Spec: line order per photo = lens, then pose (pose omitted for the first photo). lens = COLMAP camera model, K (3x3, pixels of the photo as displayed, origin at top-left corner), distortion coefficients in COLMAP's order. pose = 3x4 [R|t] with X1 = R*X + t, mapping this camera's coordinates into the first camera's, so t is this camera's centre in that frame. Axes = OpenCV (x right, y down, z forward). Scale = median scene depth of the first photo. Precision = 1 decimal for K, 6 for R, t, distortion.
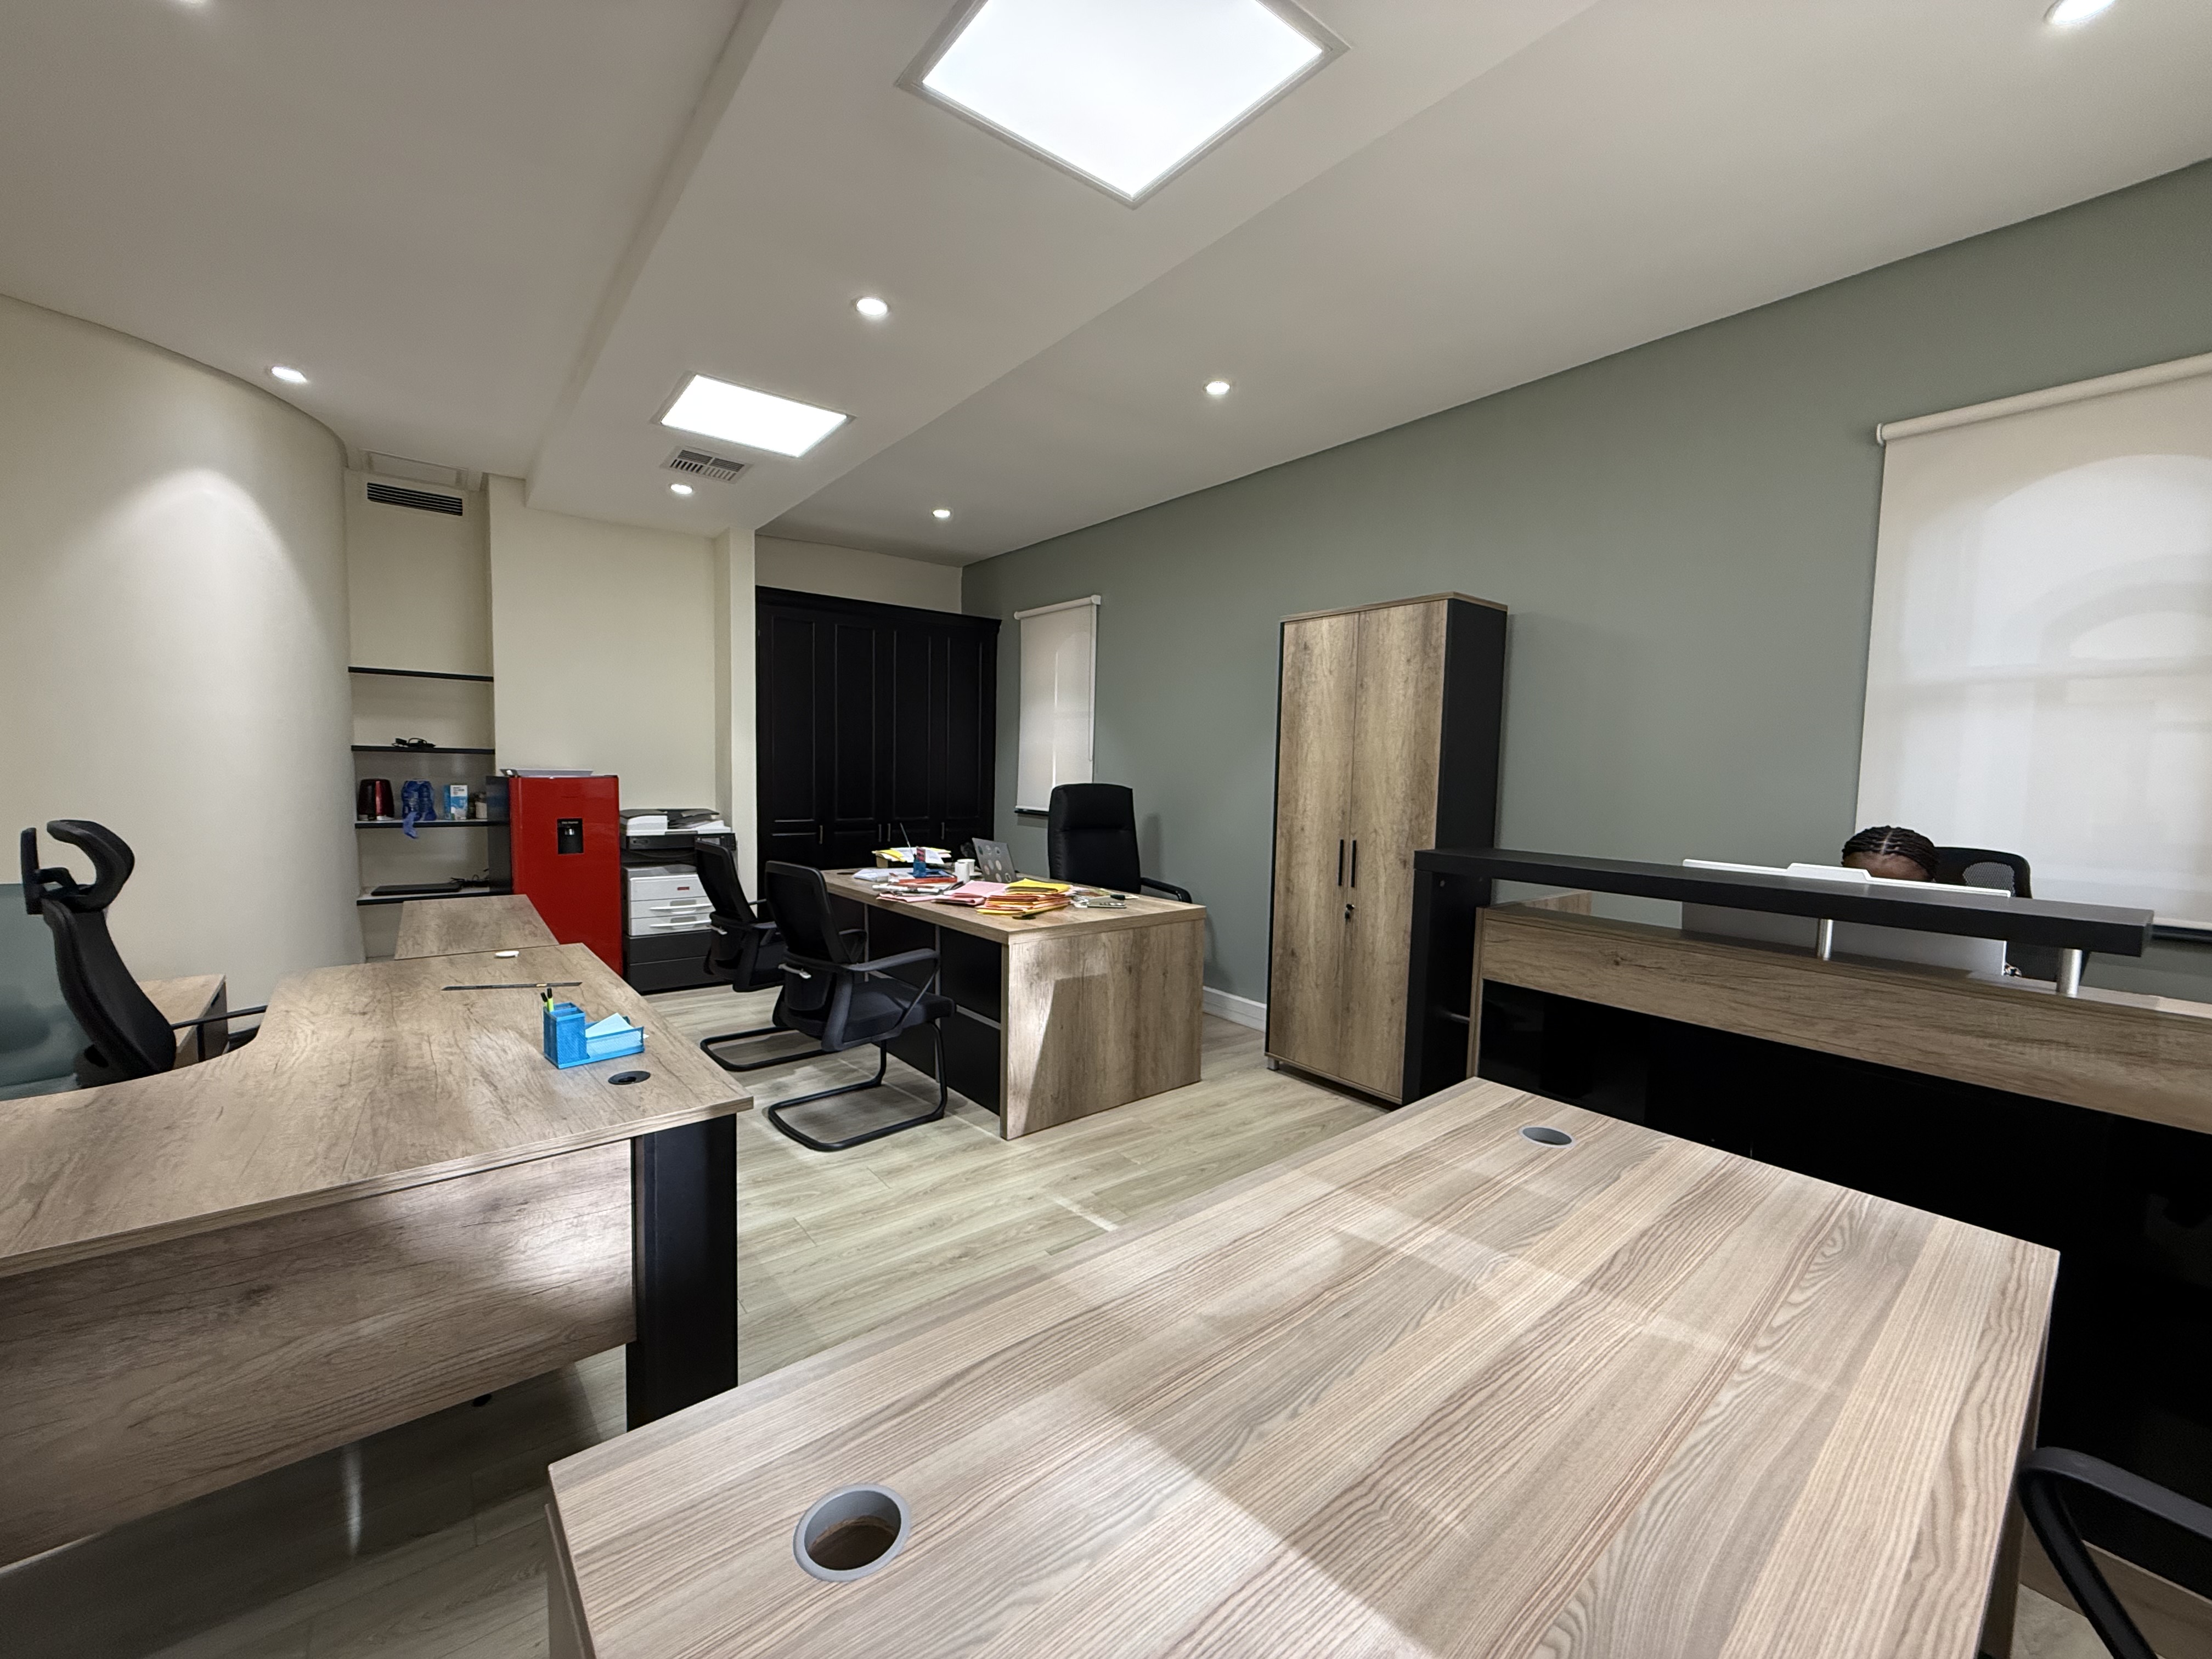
lens RADIAL K [[880.5, 0, 1100.3], [0, 880.5, 830.5], [0, 0, 1]] dist [-0.000210, 0.000239]
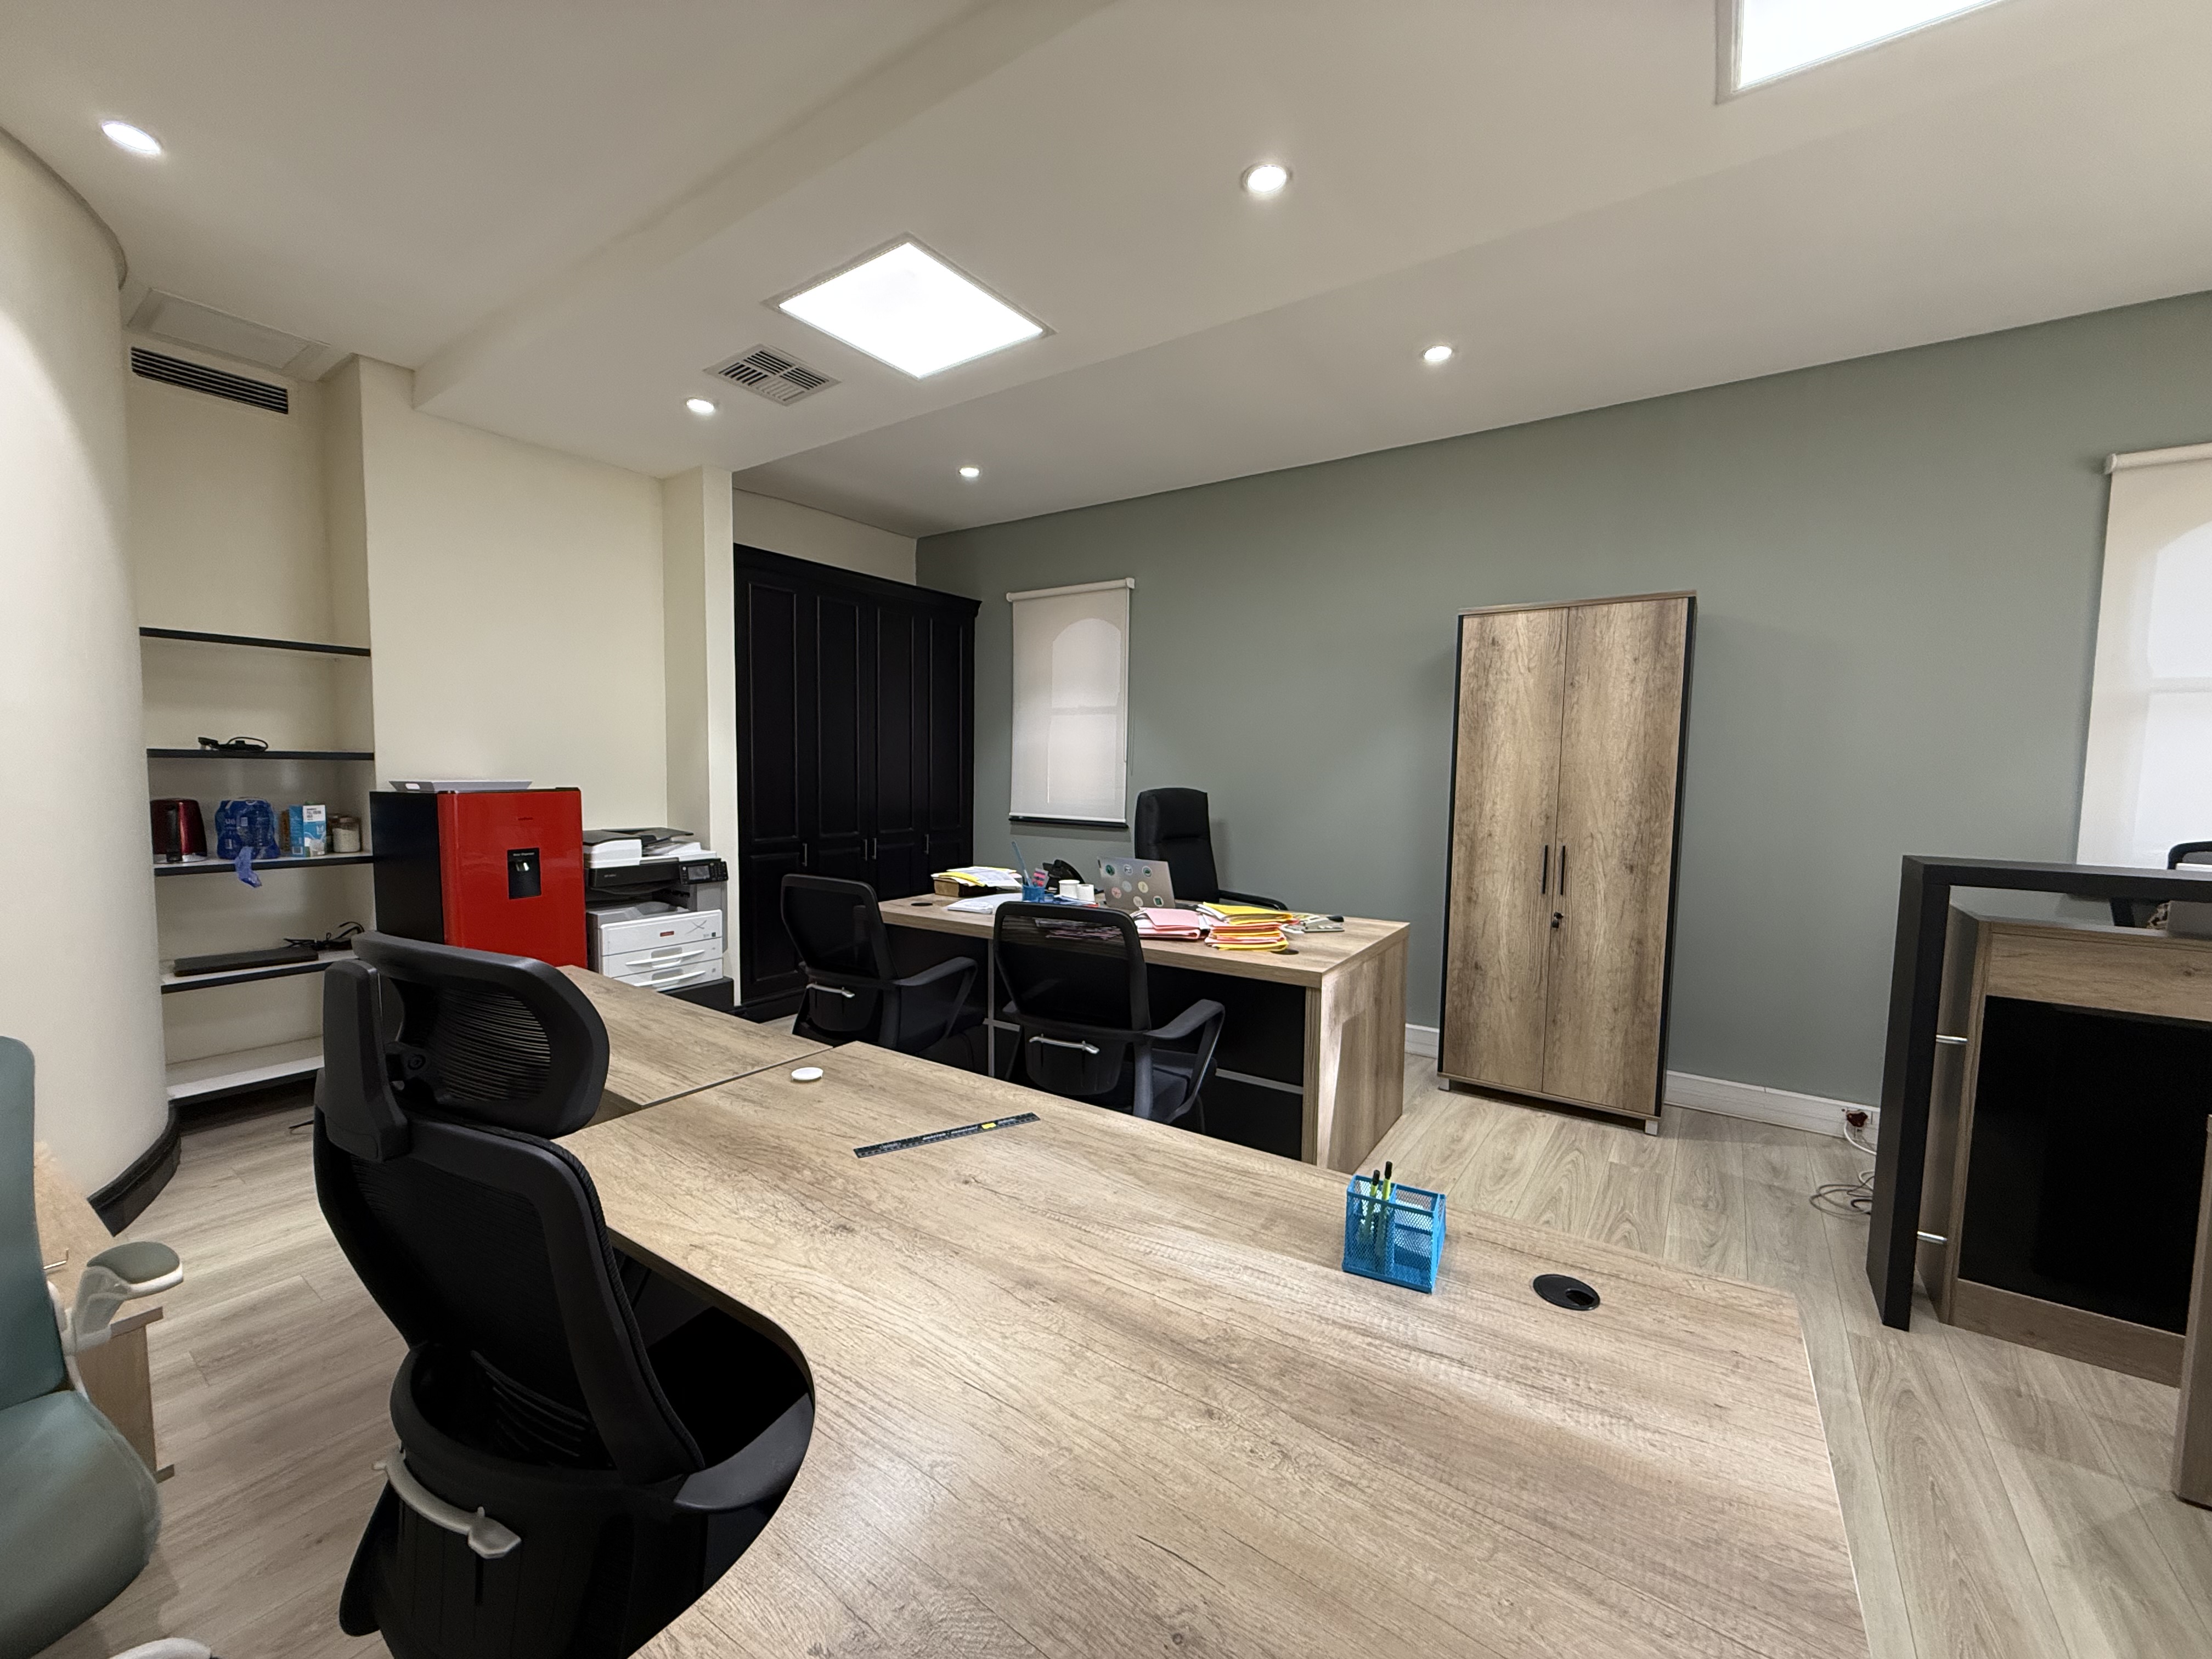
lens RADIAL K [[880.5, 0, 1100.3], [0, 880.5, 830.5], [0, 0, 1]] dist [-0.000210, 0.000239]
pose [[0.957300, -0.030253, 0.287510, -0.468600], [0.028475, 0.999541, 0.010367, -0.029752], [-0.287691, -0.001737, 0.957722, 0.225880]]
